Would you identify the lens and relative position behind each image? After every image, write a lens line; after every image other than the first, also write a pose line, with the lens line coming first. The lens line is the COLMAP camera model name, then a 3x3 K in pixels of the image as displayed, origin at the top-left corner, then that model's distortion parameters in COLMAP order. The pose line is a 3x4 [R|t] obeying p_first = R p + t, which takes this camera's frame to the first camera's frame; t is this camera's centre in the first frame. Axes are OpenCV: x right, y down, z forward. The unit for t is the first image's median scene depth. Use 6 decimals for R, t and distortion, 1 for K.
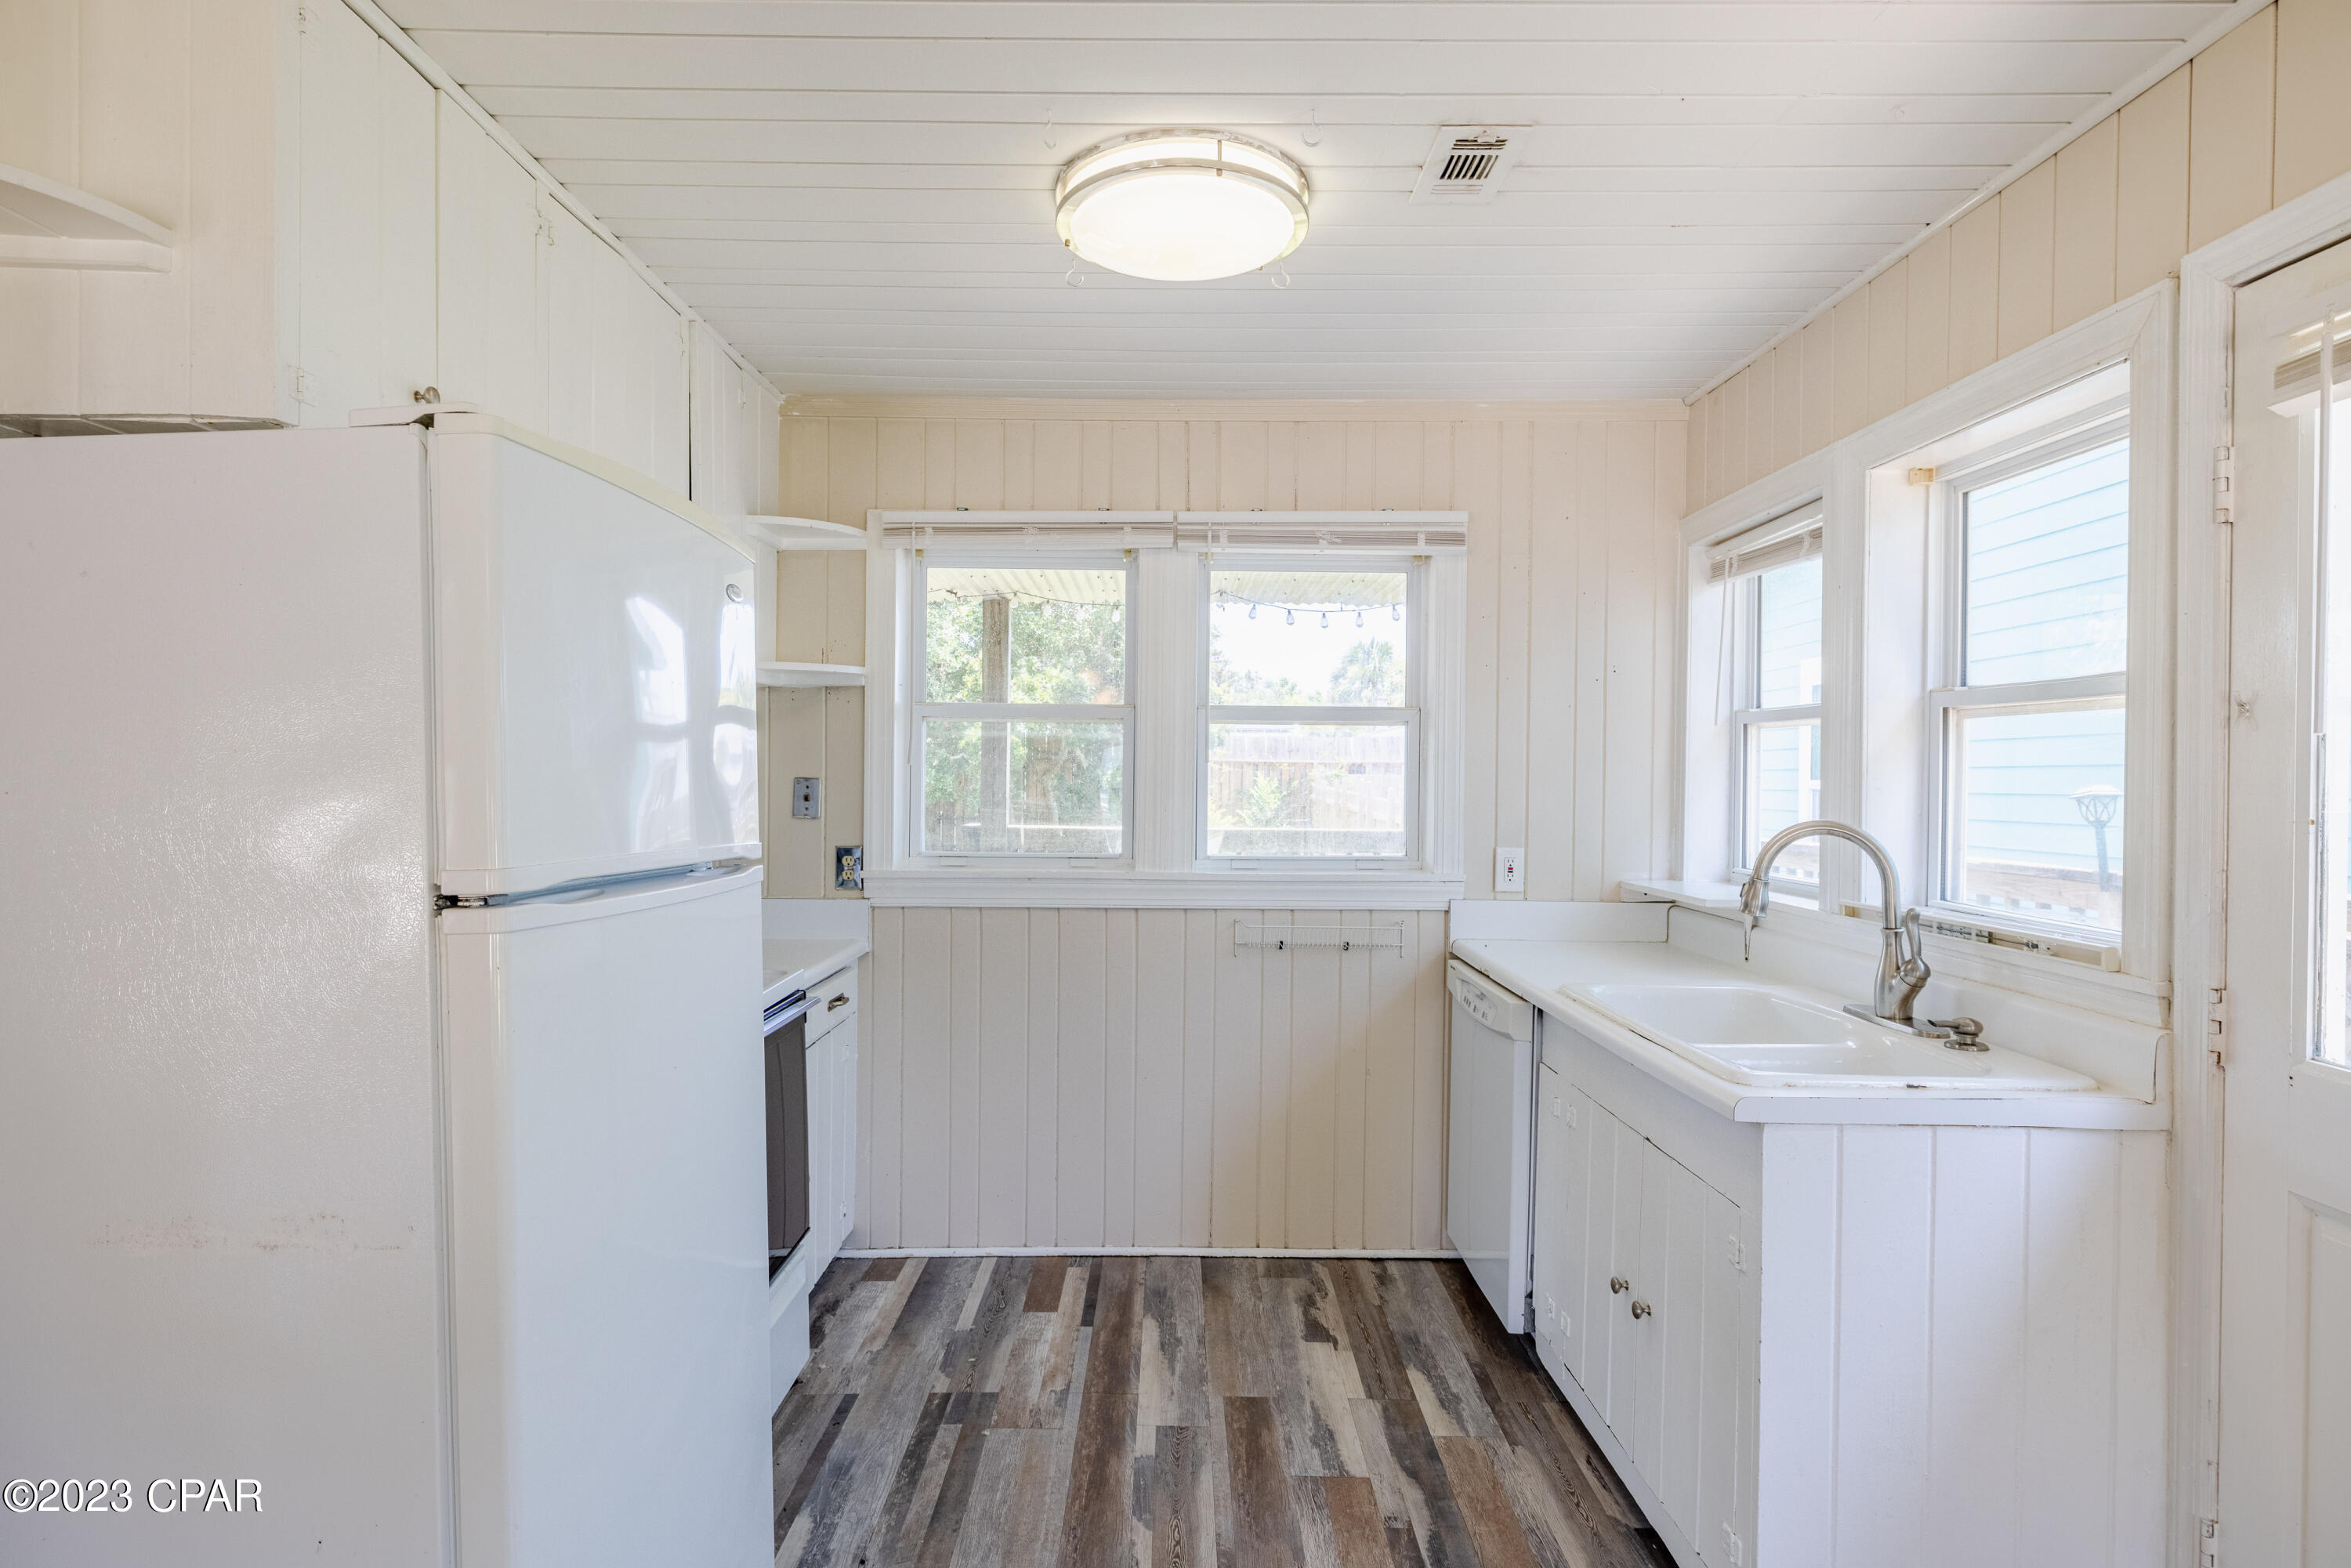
lens RADIAL K [[1216.9, 0, 1144.5], [0, 1216.9, 782.1], [0, 0, 1]] dist [-0.002220, -0.000048]
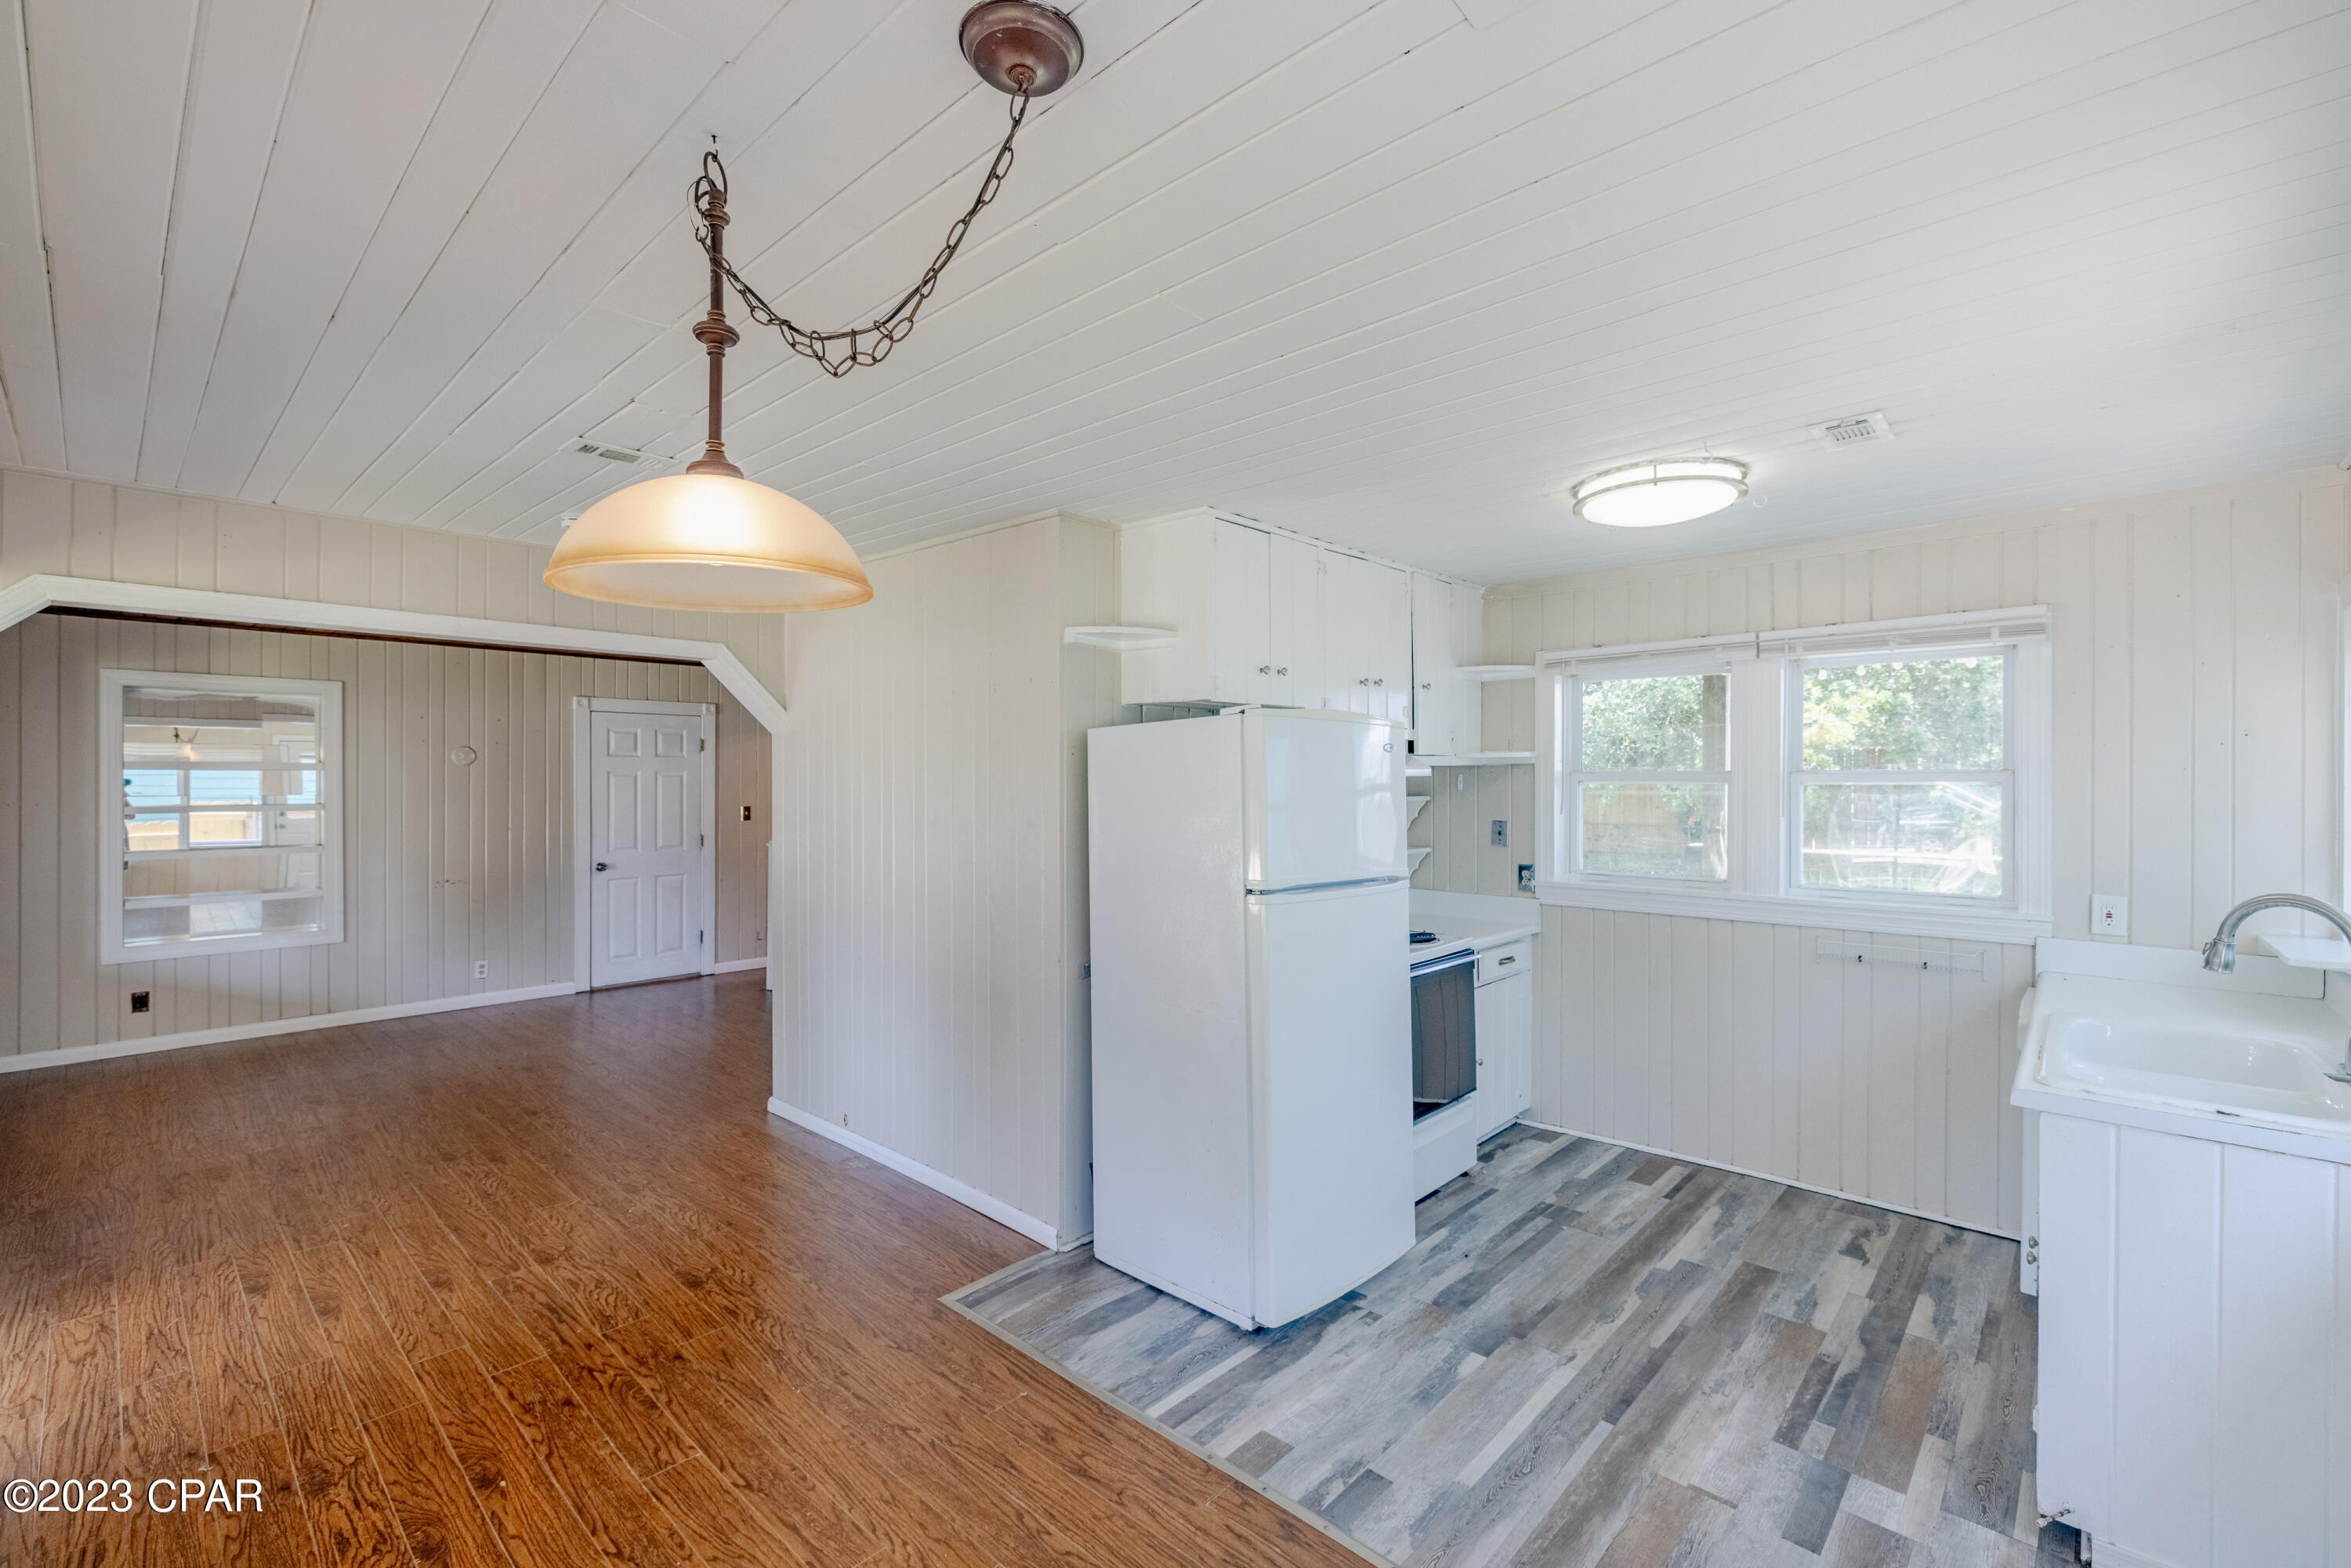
lens RADIAL K [[996.0, 0, 1169.9], [0, 996.0, 783.0], [0, 0, 1]] dist [-0.002230, 0.000685]
pose [[0.742018, -0.003007, -0.670373, 0.316178], [0.000361, 0.999992, -0.004086, -0.054132], [0.670380, 0.002790, 0.742013, -0.305321]]
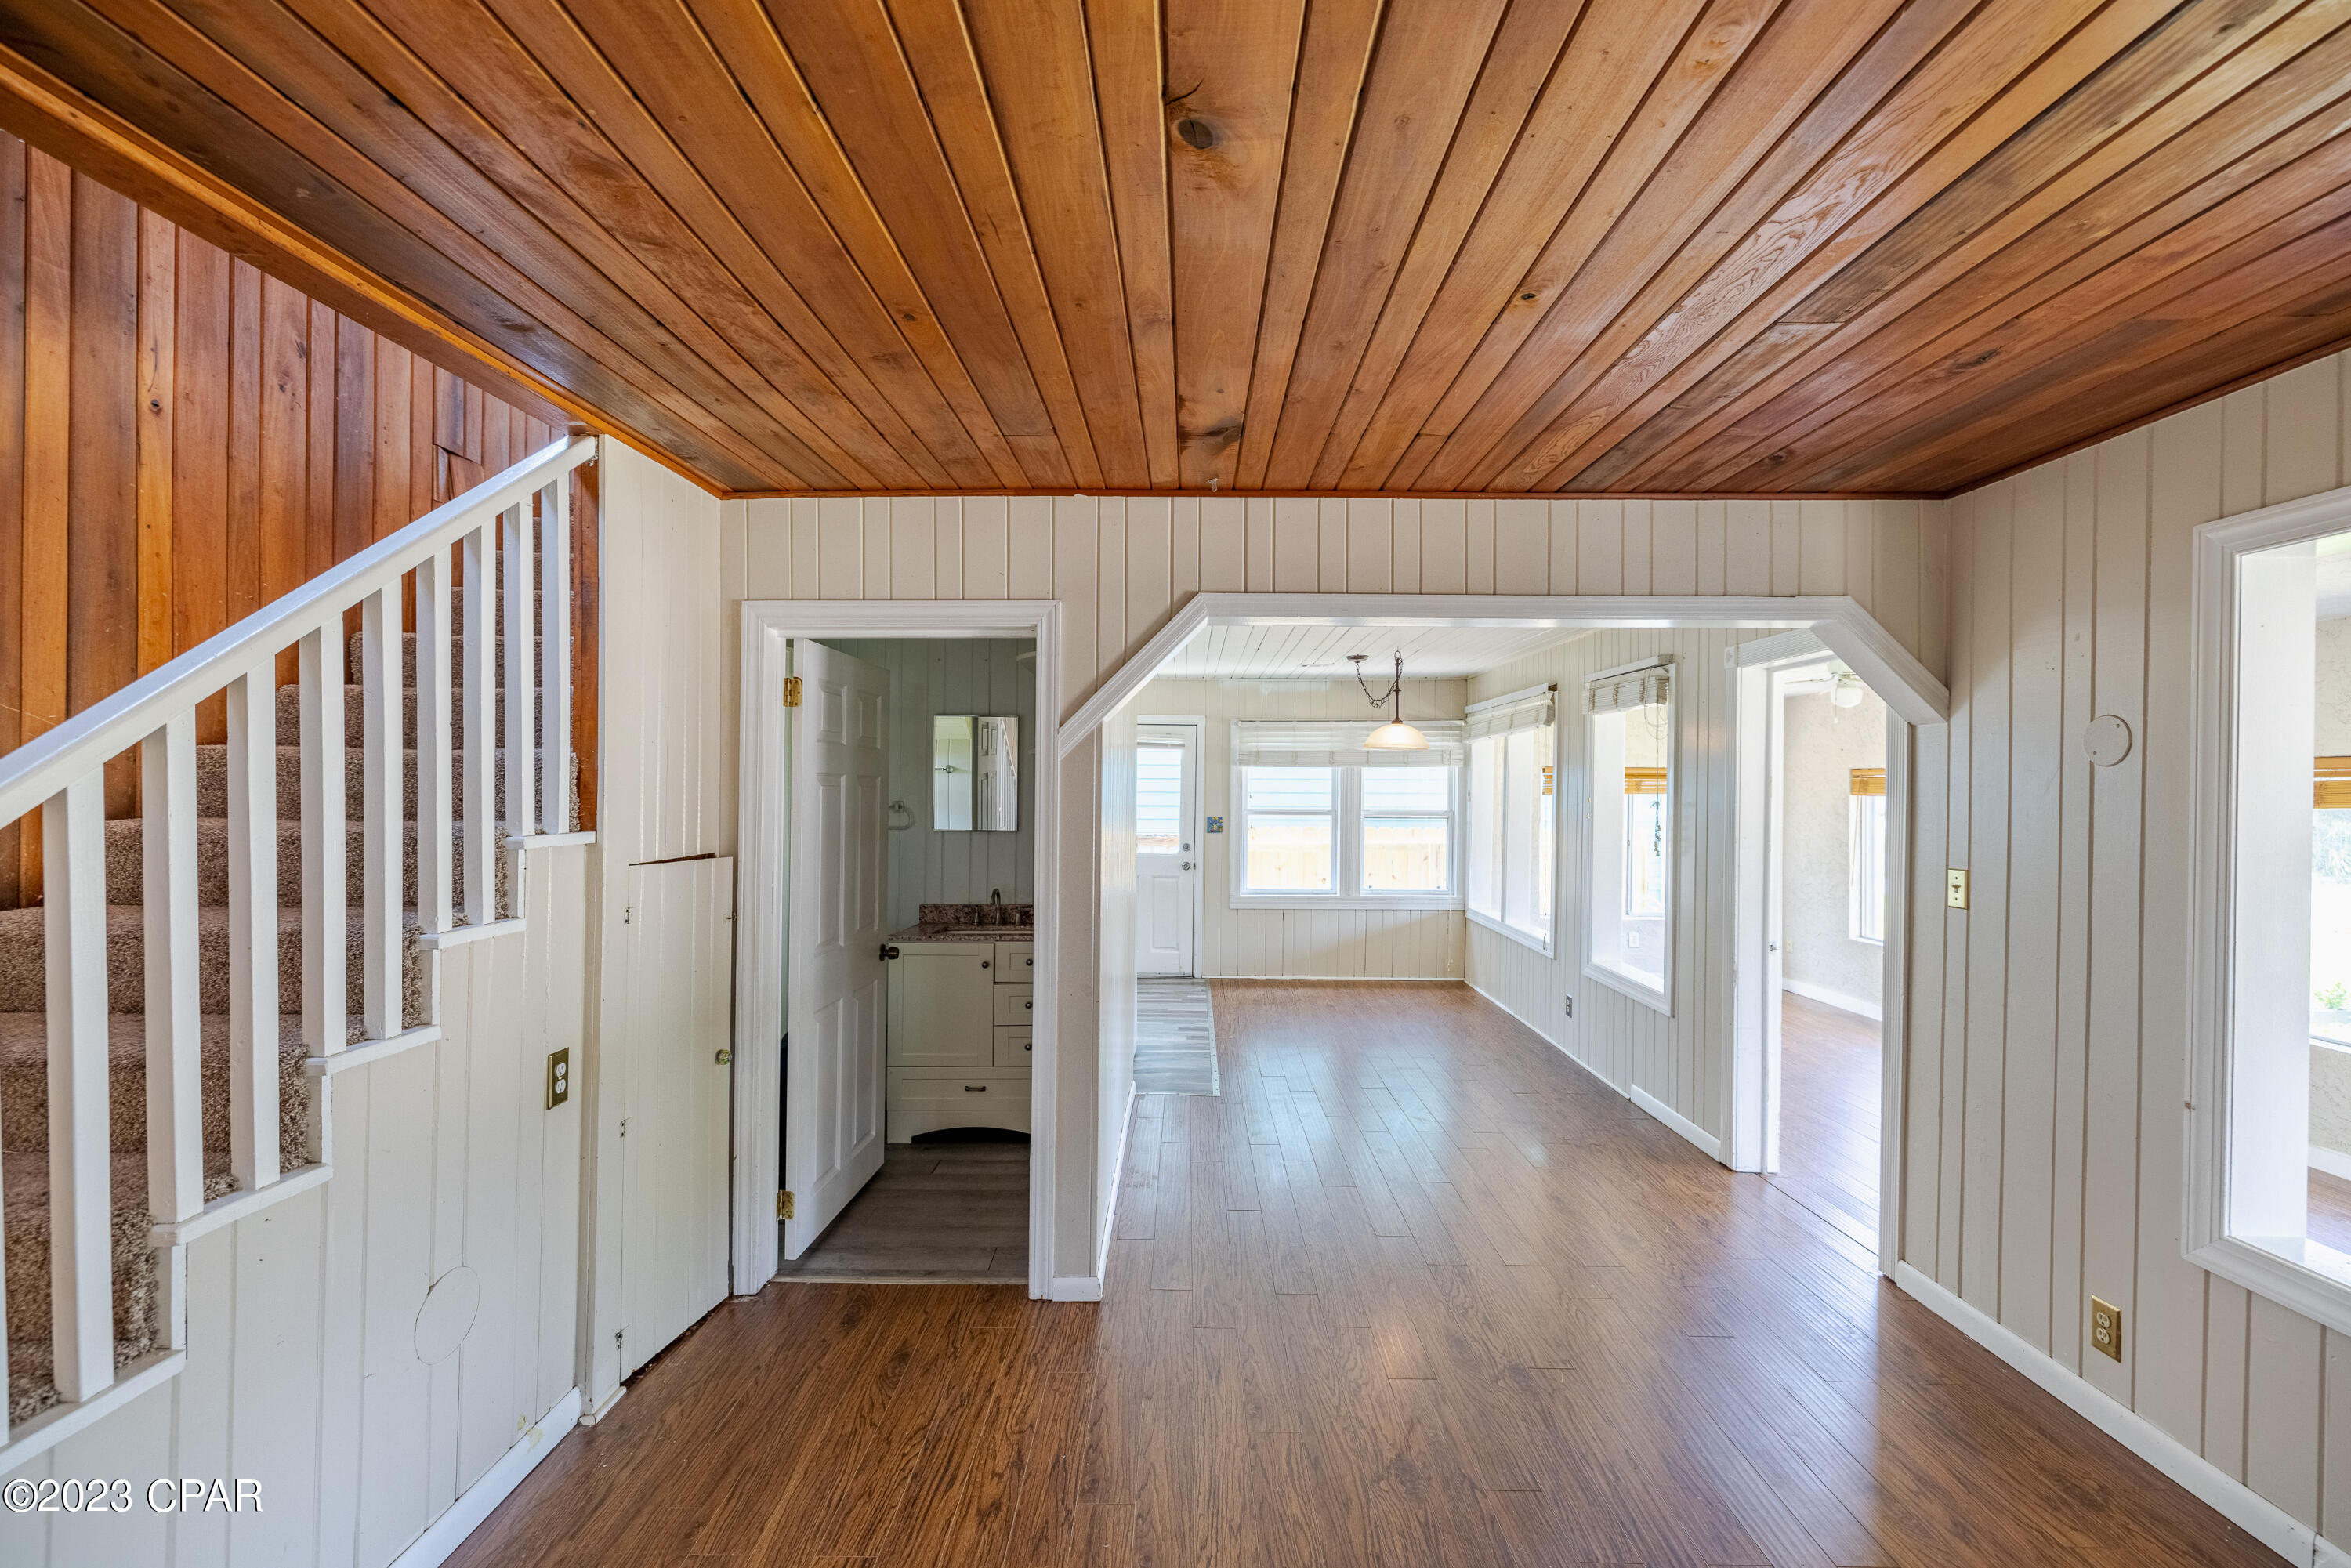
lens RADIAL K [[984.1, 0, 1170.9], [0, 984.1, 787.3], [0, 0, 1]] dist [-0.001359, 0.000492]
pose [[-0.006281, -0.009312, 0.999937, -2.107965], [-0.003222, 0.999952, 0.009292, -0.076925], [-0.999975, -0.003164, -0.006310, 0.365518]]
